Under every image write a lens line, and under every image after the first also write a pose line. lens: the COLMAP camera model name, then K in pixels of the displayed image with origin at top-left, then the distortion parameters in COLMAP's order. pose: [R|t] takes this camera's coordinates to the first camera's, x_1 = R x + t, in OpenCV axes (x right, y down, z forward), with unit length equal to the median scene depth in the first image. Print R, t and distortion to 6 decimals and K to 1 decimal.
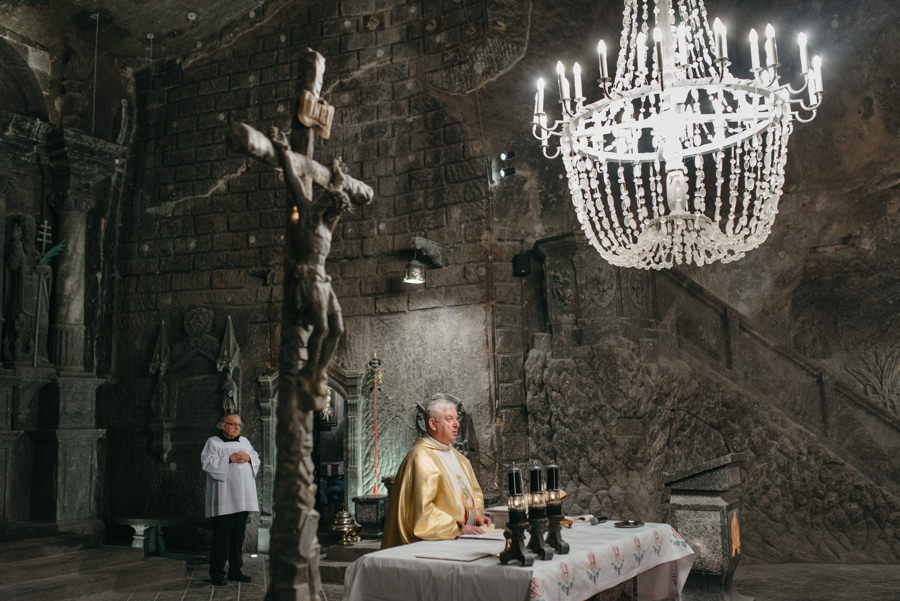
lens RADIAL K [[846.1, 0, 450.0], [0, 846.1, 300.5], [0, 0, 1]] dist [0.000432, 0.003397]
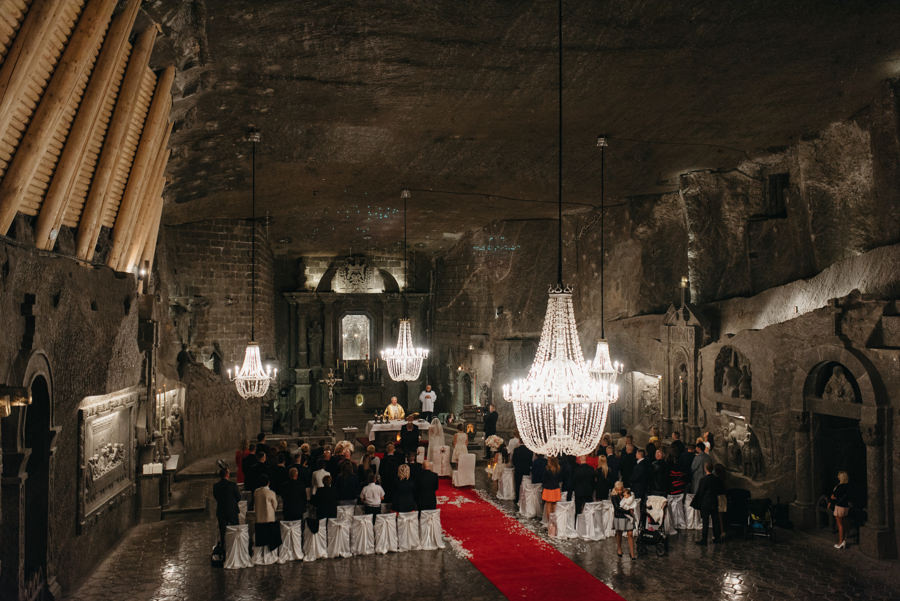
lens RADIAL K [[846.1, 0, 450.0], [0, 846.1, 300.5], [0, 0, 1]] dist [0.000432, 0.003397]
pose [[0.742399, 0.015003, -0.669790, 2.002441], [0.086322, 0.989274, 0.117839, -0.576483], [0.664374, -0.145302, 0.733140, -1.394484]]
